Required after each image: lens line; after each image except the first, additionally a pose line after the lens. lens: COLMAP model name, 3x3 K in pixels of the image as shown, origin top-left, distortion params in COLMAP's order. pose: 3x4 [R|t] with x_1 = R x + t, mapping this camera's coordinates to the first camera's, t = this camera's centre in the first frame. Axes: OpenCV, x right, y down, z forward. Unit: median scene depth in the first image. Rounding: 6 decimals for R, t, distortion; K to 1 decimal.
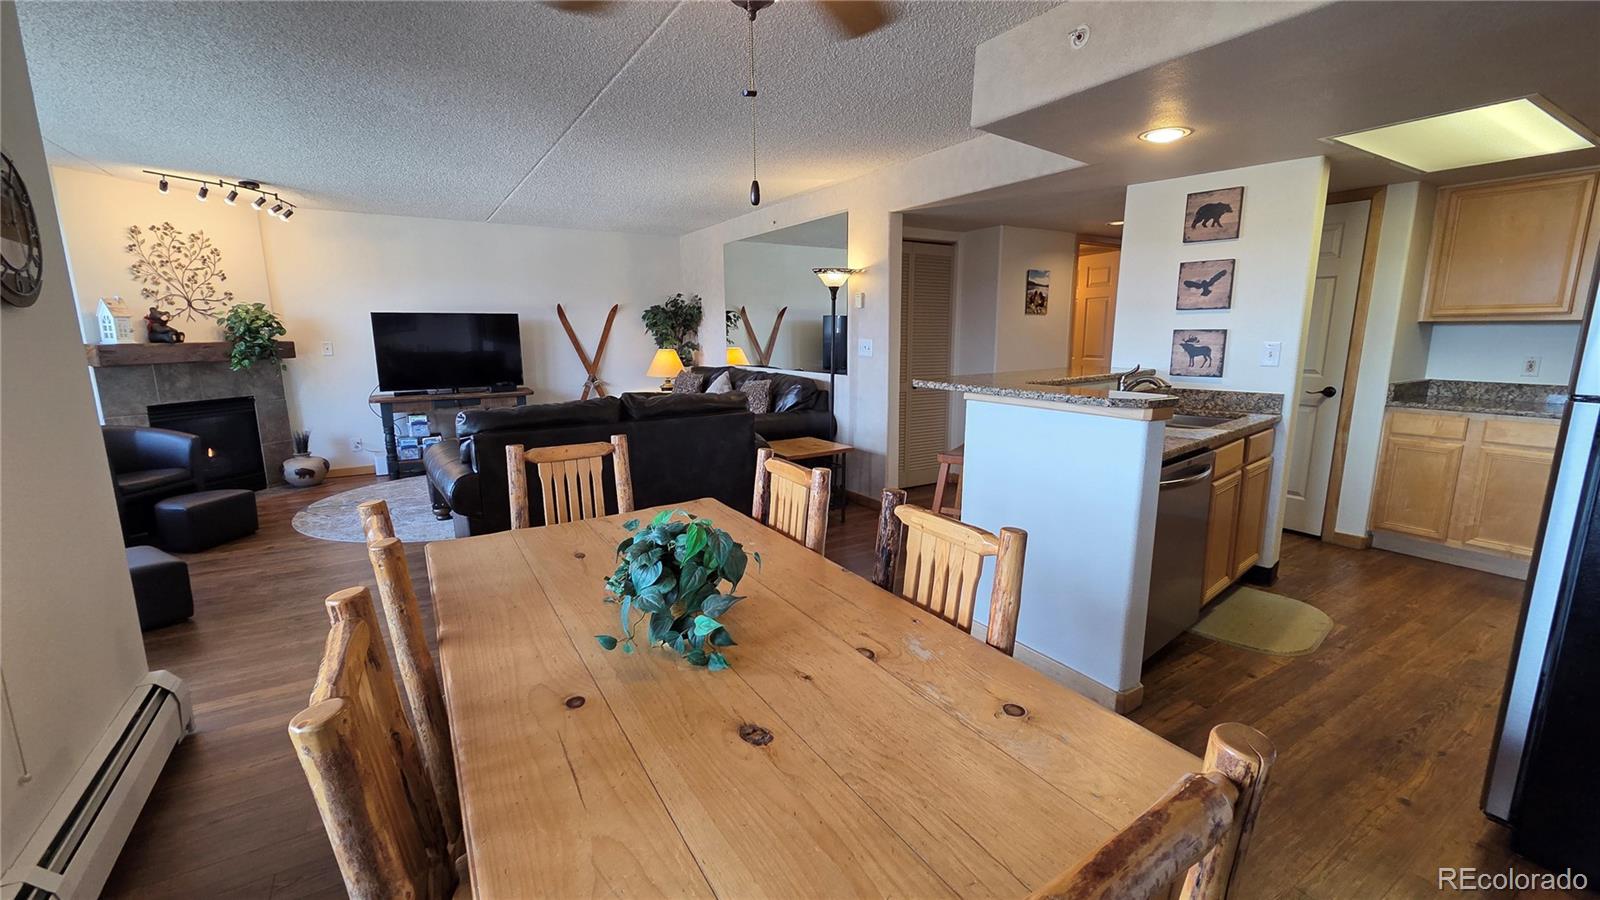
lens RADIAL K [[653.5, 0, 806.5], [0, 653.5, 446.8], [0, 0, 1]] dist [0.007017, -0.001805]
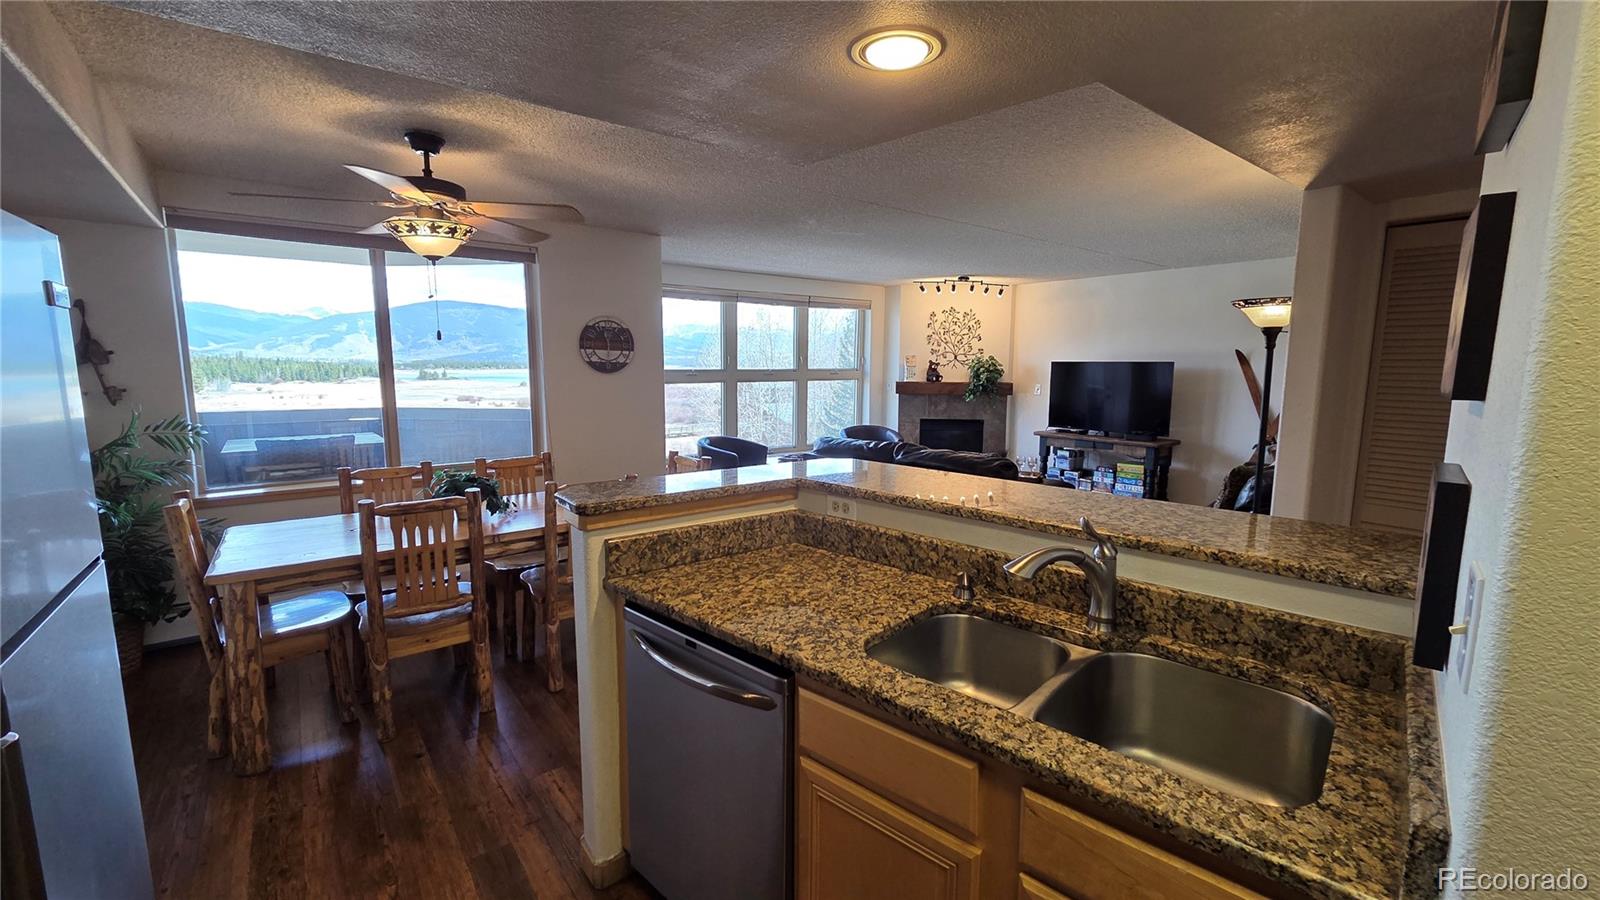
lens RADIAL K [[653.5, 0, 804.3], [0, 653.5, 445.9], [0, 0, 1]] dist [0.007017, -0.001805]
pose [[0.102225, 0.131167, -0.986076, 0.600690], [-0.182623, 0.976896, 0.111013, -0.123546], [0.977854, 0.168732, 0.123817, 0.511783]]
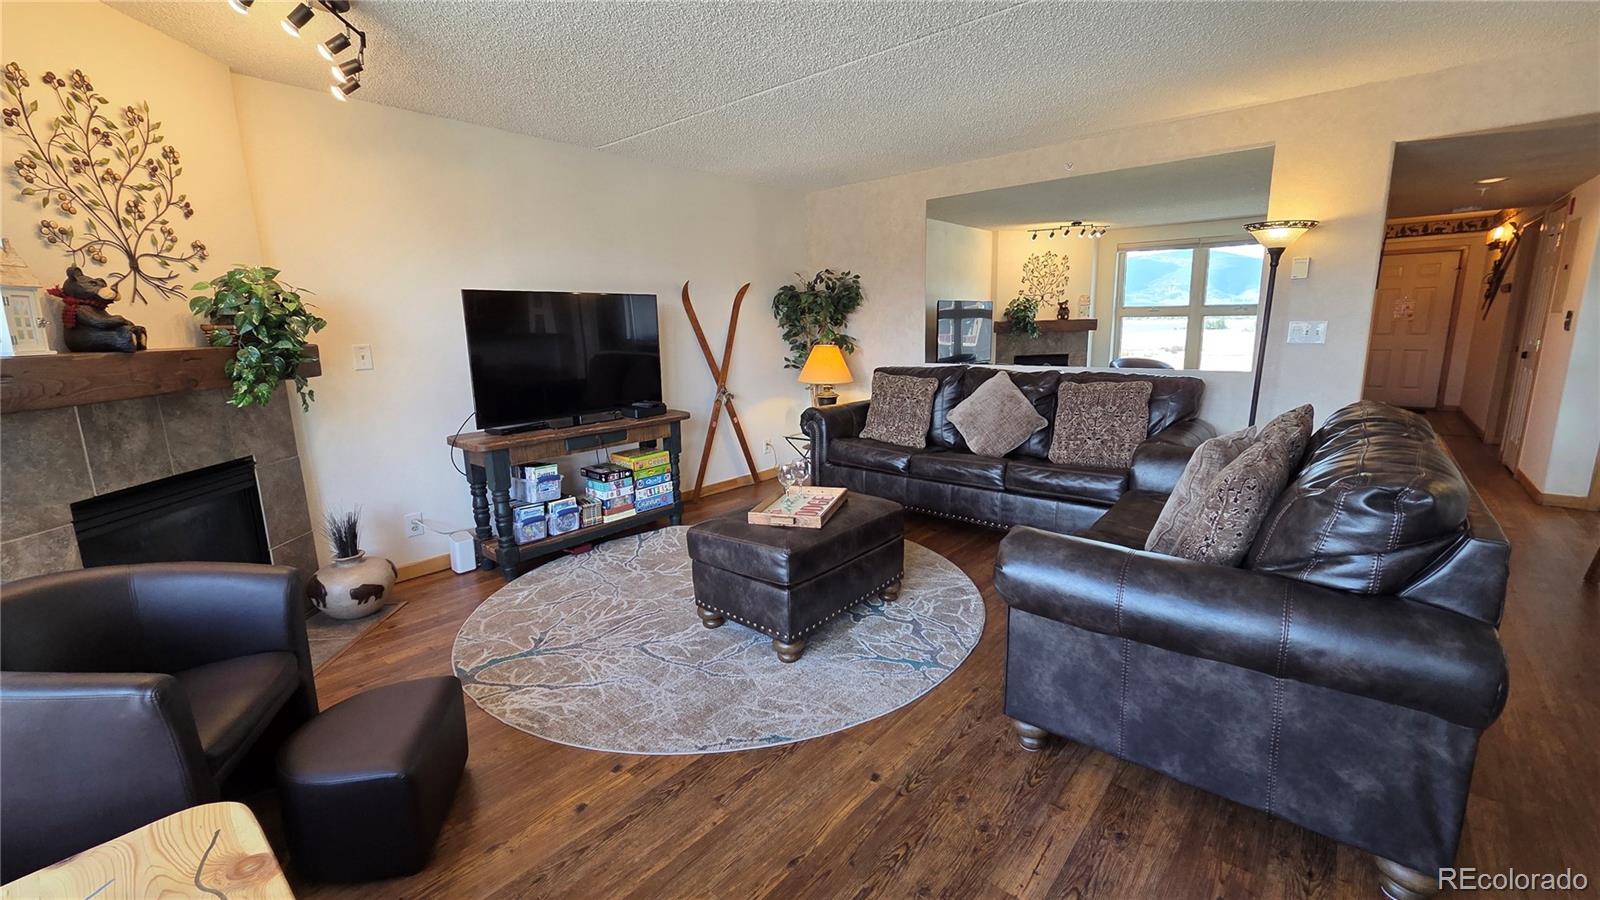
lens RADIAL K [[653.5, 0, 807.7], [0, 653.5, 447.2], [0, 0, 1]] dist [0.007017, -0.001805]
pose [[0.953599, -0.068646, 0.293151, -0.664840], [0.066469, 0.997637, 0.017393, -0.072788], [-0.293652, 0.002899, 0.955908, 0.452692]]
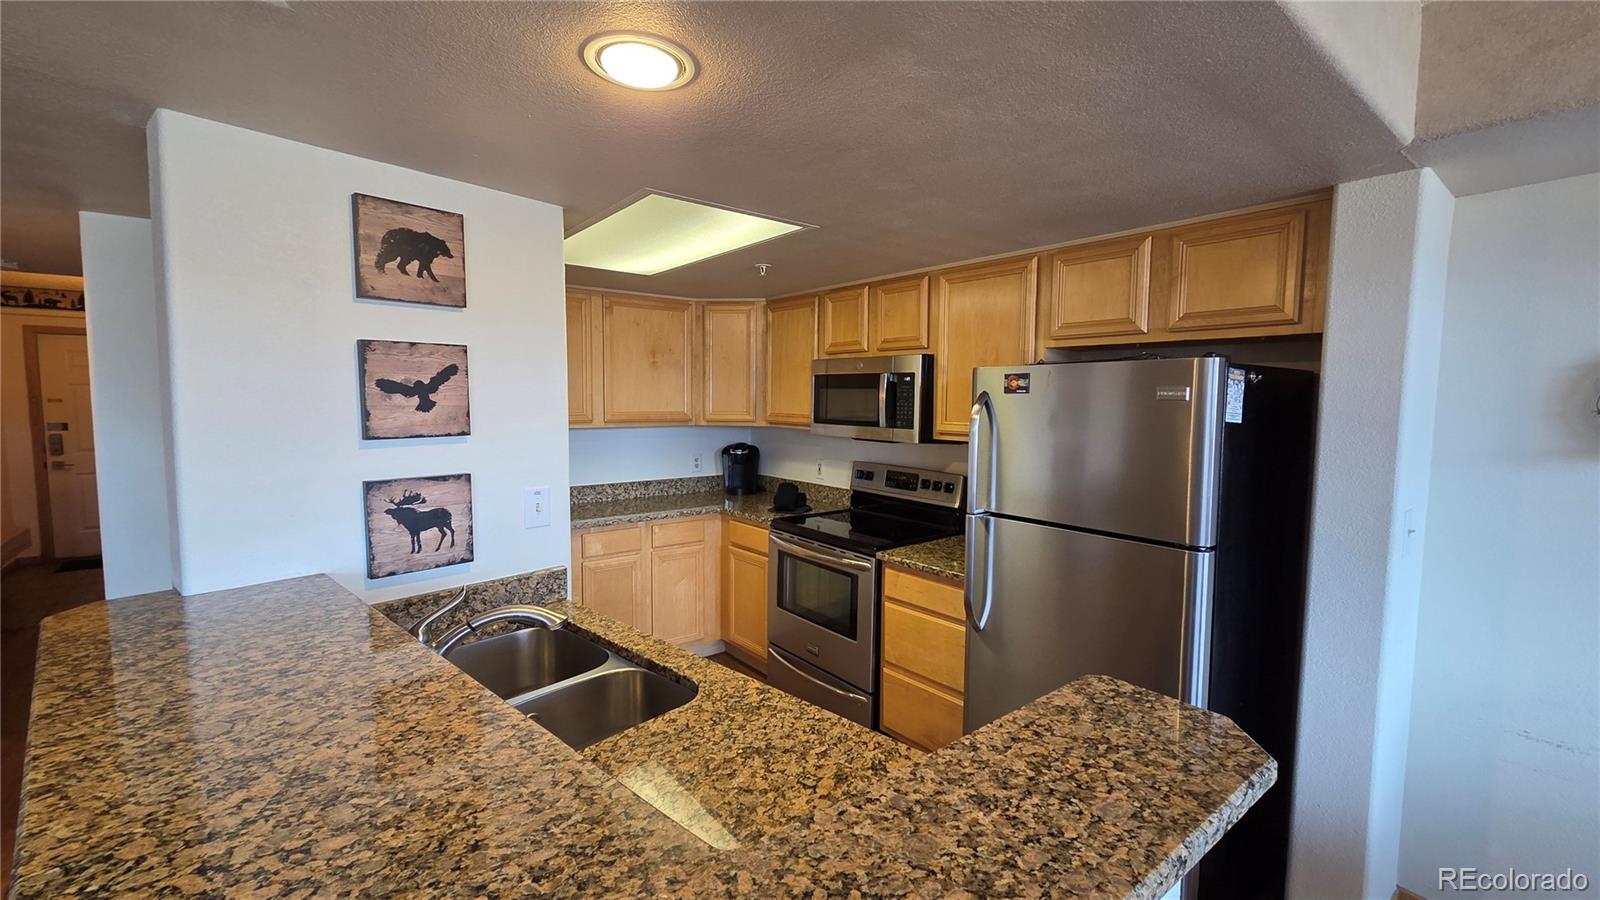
lens RADIAL K [[653.5, 0, 805.6], [0, 653.5, 445.0], [0, 0, 1]] dist [0.007017, -0.001805]
pose [[-0.114130, -0.072509, 0.990816, 0.056343], [0.168815, 0.981413, 0.091267, -0.143173], [-0.979018, 0.177681, -0.099768, 0.546434]]
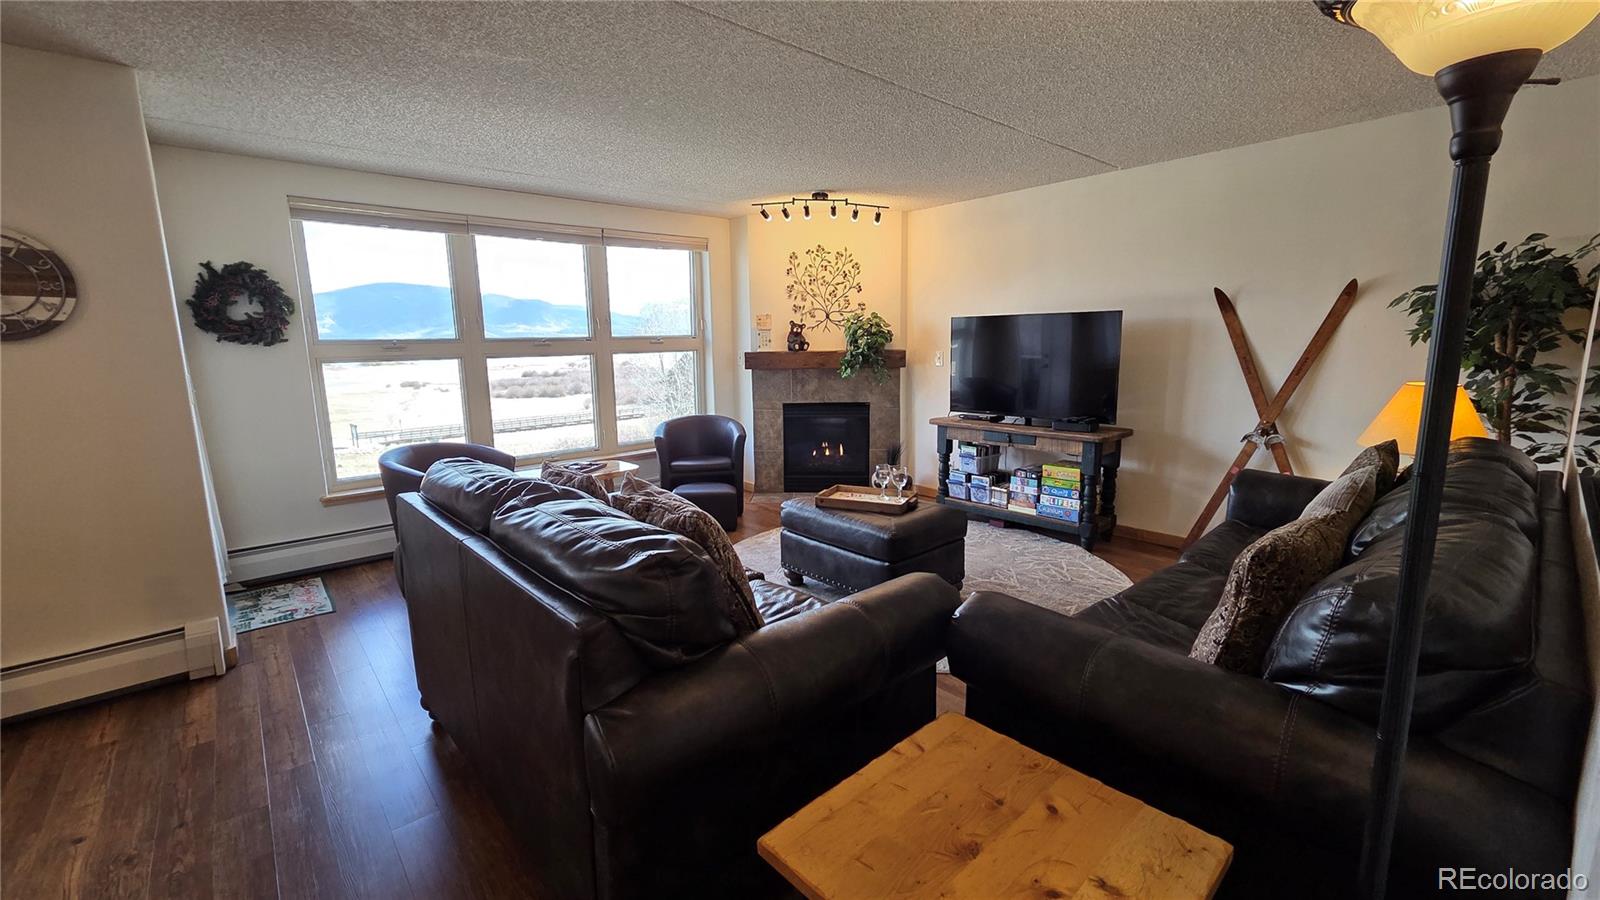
lens RADIAL K [[653.5, 0, 805.4], [0, 653.5, 443.8], [0, 0, 1]] dist [0.007017, -0.001805]
pose [[0.161988, 0.159384, -0.973836, 0.175483], [-0.159907, 0.978066, 0.133477, -0.153436], [0.973750, 0.134102, 0.183921, 0.818225]]
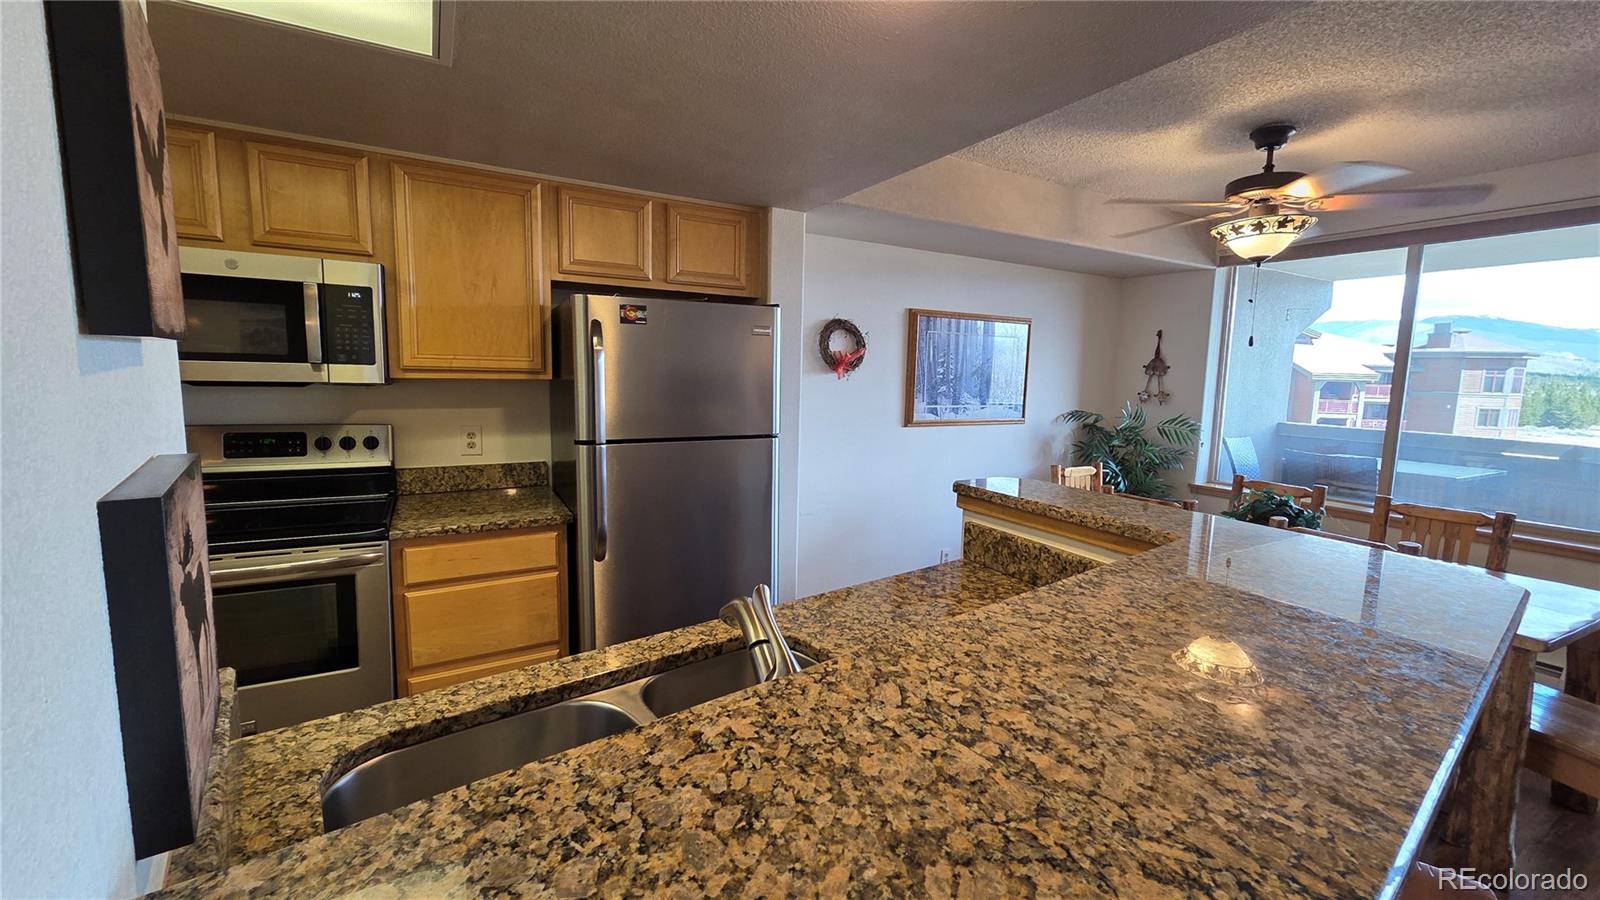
lens RADIAL K [[653.5, 0, 804.7], [0, 653.5, 443.8], [0, 0, 1]] dist [0.007017, -0.001805]
pose [[-0.998484, -0.025845, 0.048591, 0.322676], [-0.010882, 0.958161, 0.286022, -0.165443], [-0.053950, 0.285059, -0.956990, 0.815787]]
